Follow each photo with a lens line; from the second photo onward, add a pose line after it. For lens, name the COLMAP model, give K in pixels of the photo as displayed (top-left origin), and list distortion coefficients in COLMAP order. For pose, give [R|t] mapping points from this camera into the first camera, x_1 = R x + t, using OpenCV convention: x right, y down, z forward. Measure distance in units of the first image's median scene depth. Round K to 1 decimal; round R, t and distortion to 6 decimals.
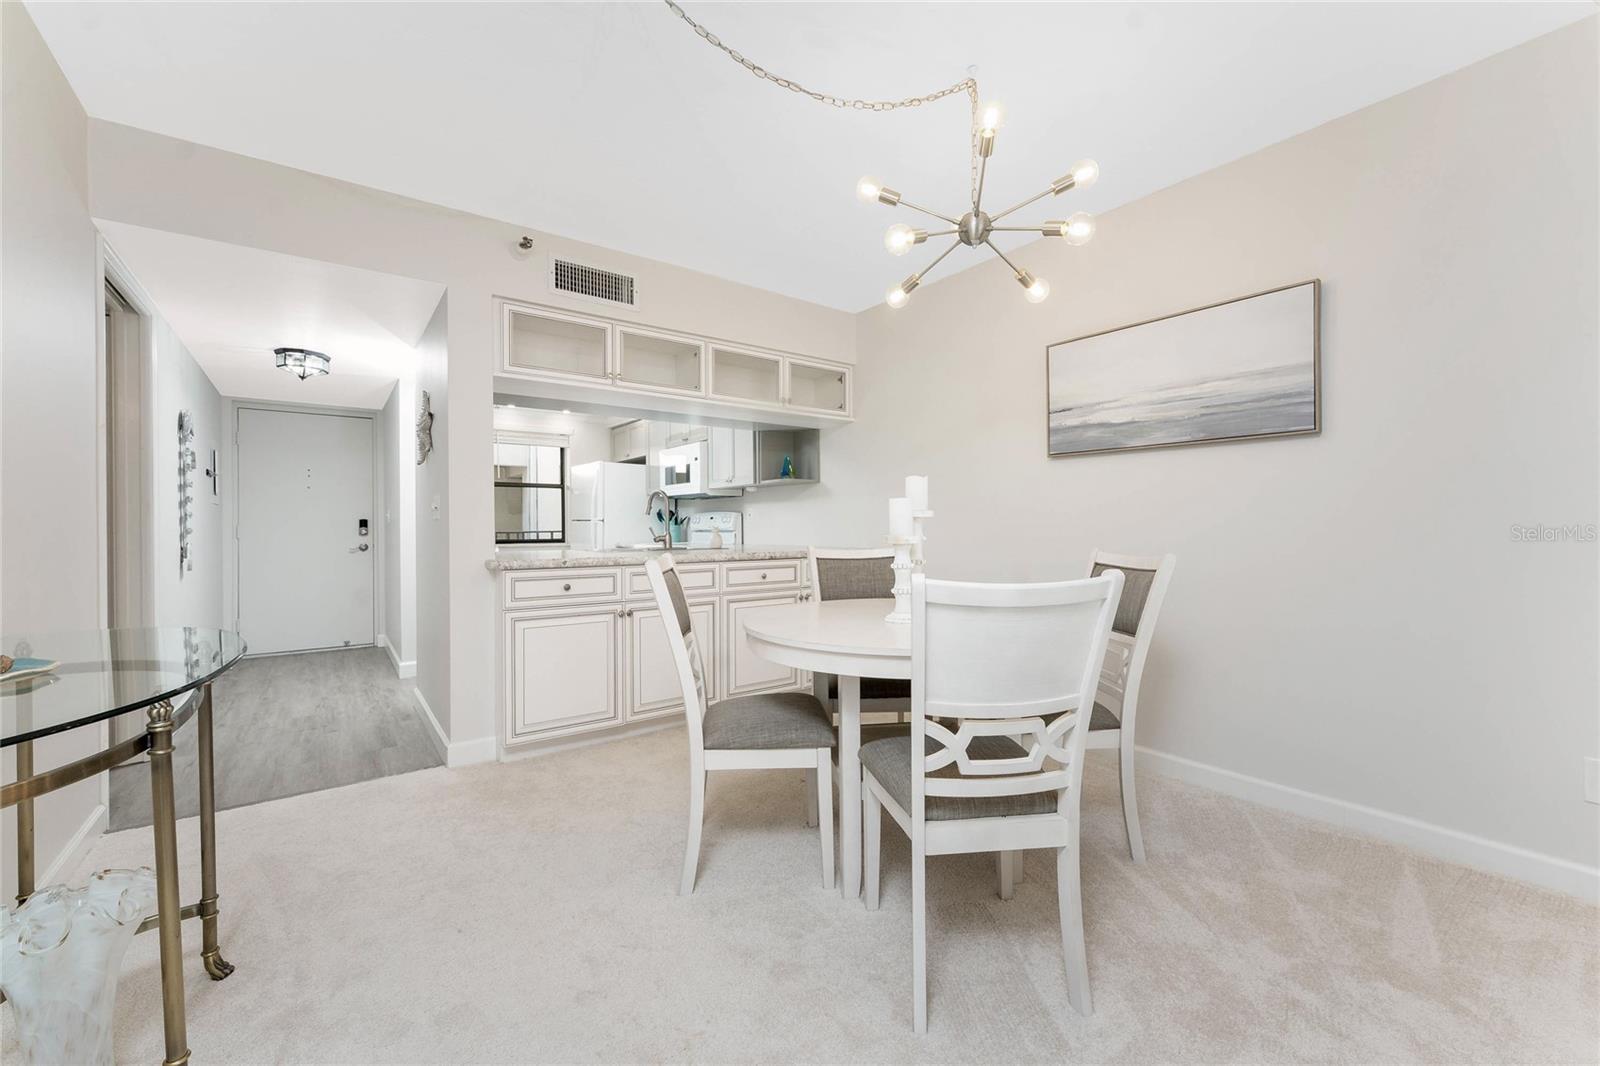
lens RADIAL K [[646.0, 0, 794.9], [0, 646.0, 534.1], [0, 0, 1]] dist [0.001756, -0.000010]
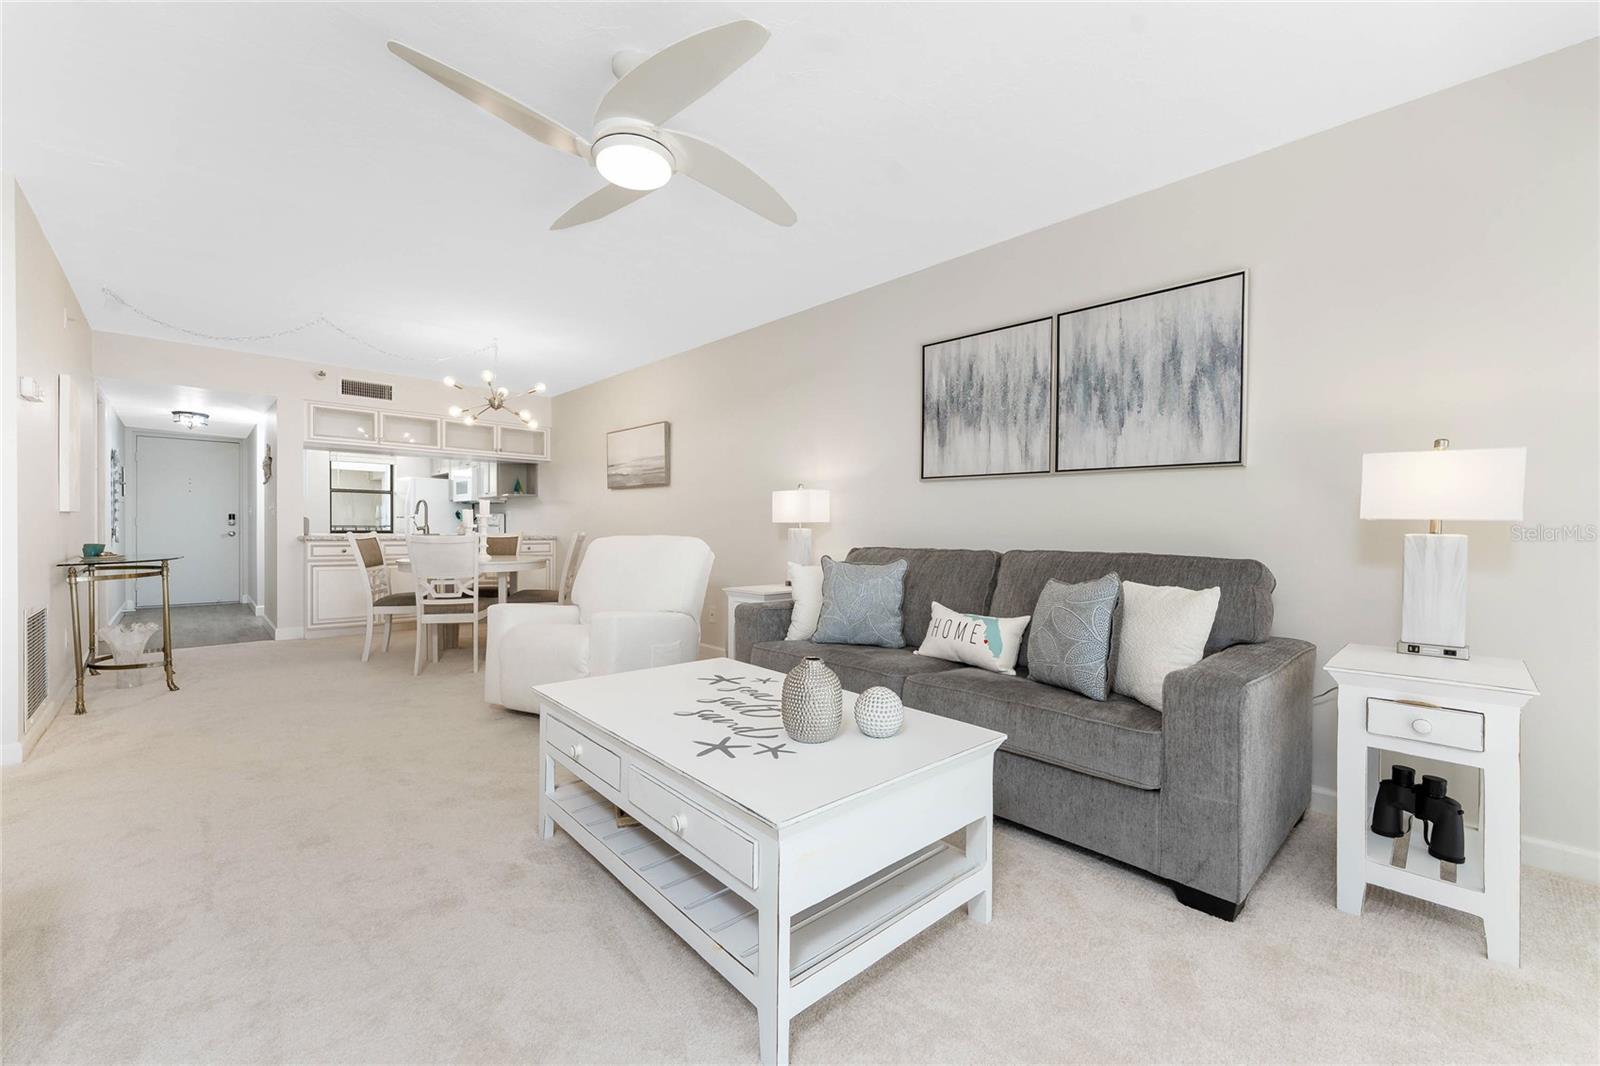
lens RADIAL K [[646.0, 0, 799.8], [0, 646.0, 537.3], [0, 0, 1]] dist [0.001756, -0.000010]
pose [[0.992055, 0.012291, 0.125203, 0.644121], [-0.012508, 0.999921, 0.000944, 0.019280], [-0.125181, -0.002502, 0.992131, -0.928755]]
